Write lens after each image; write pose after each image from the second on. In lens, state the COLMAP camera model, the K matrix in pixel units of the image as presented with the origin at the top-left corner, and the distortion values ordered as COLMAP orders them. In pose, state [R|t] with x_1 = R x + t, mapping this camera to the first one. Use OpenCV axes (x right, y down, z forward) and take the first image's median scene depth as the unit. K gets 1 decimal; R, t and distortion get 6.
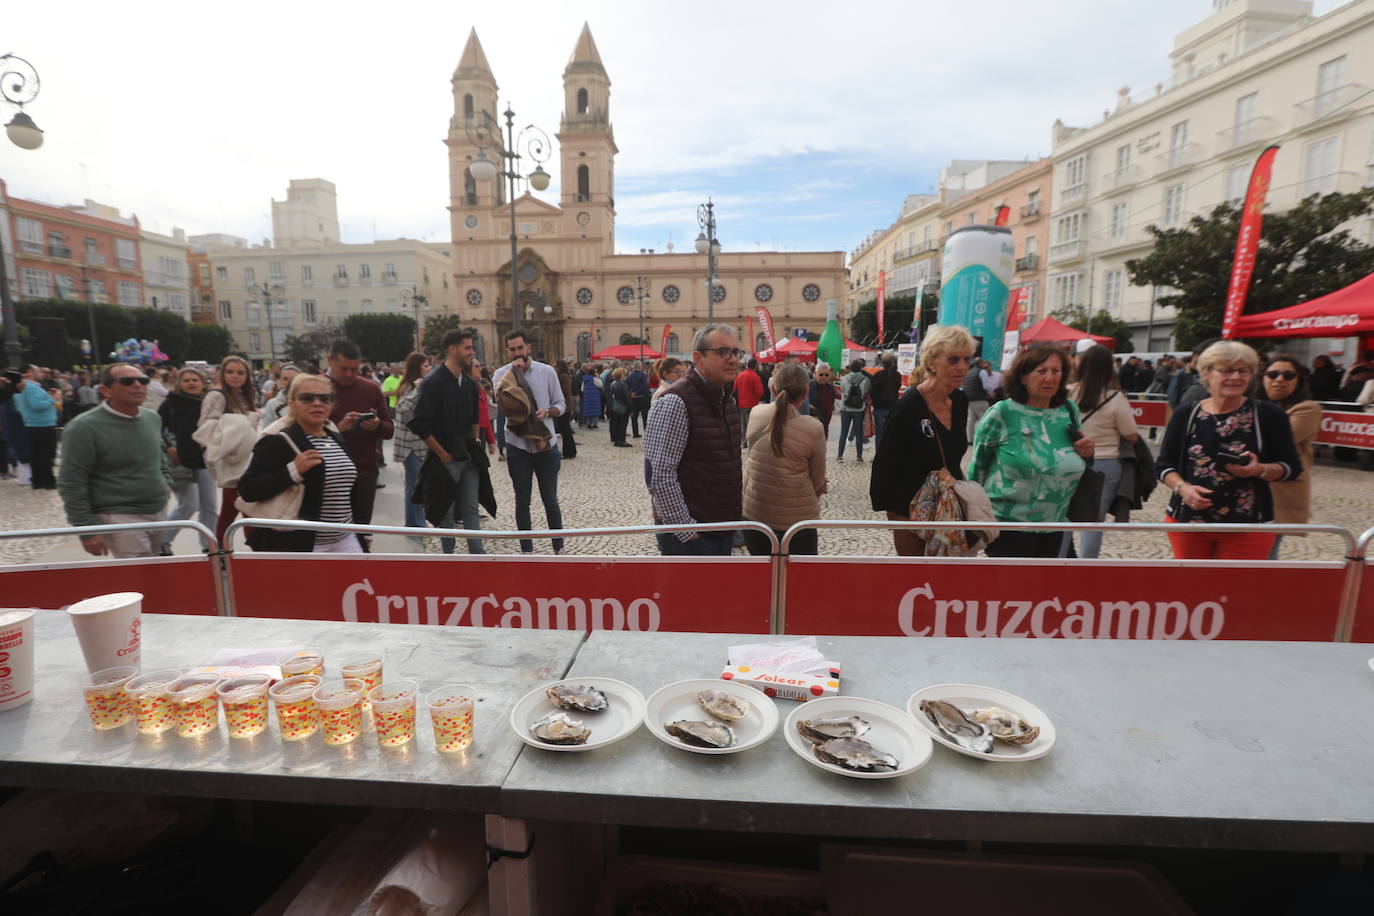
lens RADIAL K [[622.3, 0, 683.9], [0, 622.3, 455.2], [0, 0, 1]] dist [-0.046806, 0.014928]
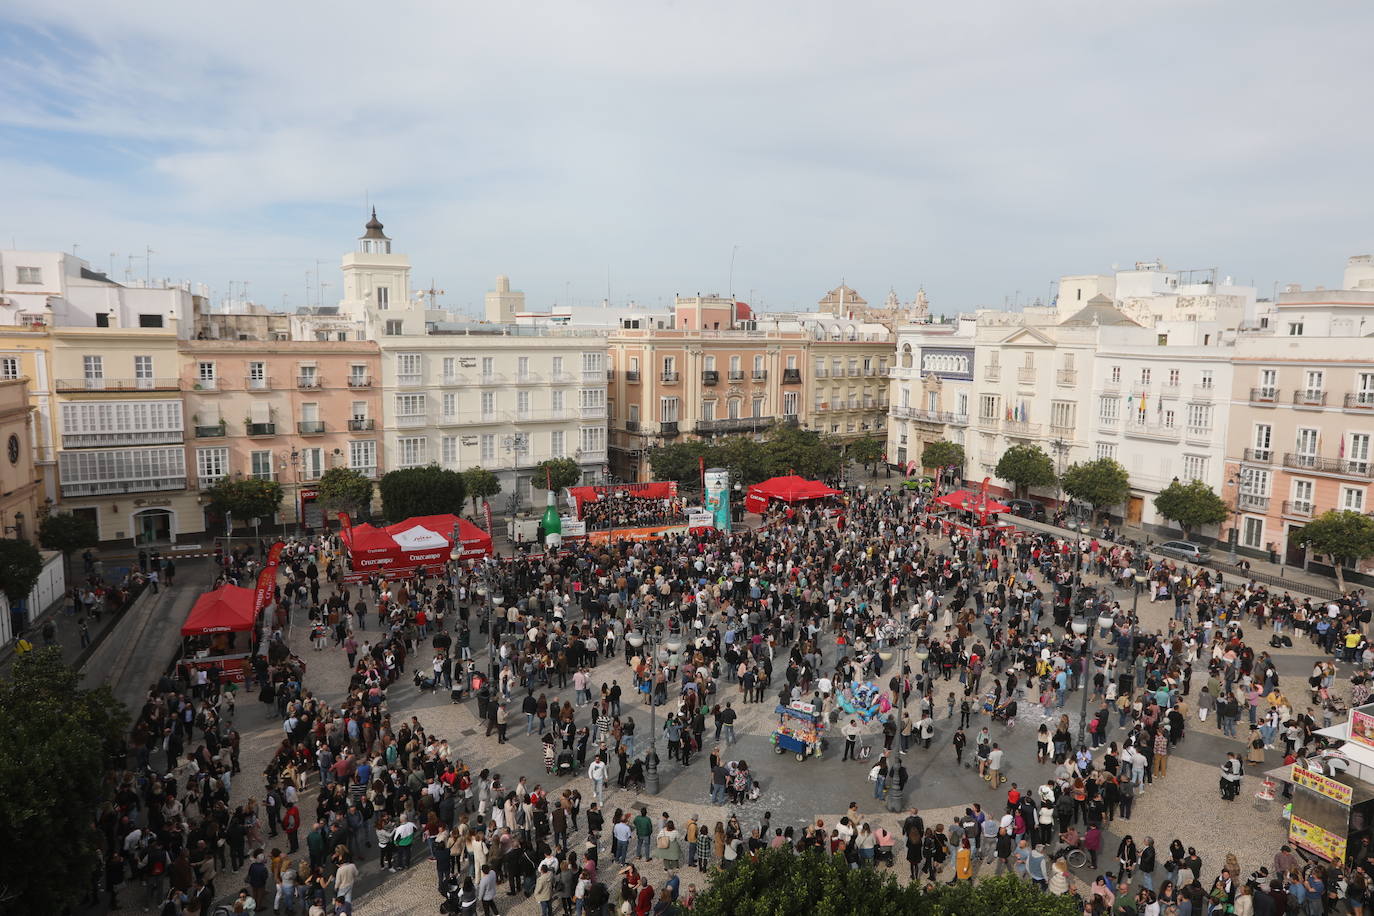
lens RADIAL K [[896.6, 0, 693.4], [0, 896.6, 455.7], [0, 0, 1]] dist [-0.041873, 0.063656]
pose [[-0.427010, -0.119551, 0.896309, -1.351496], [0.125820, 0.973724, 0.189819, -0.540996], [-0.895450, 0.193828, -0.400748, 1.219299]]
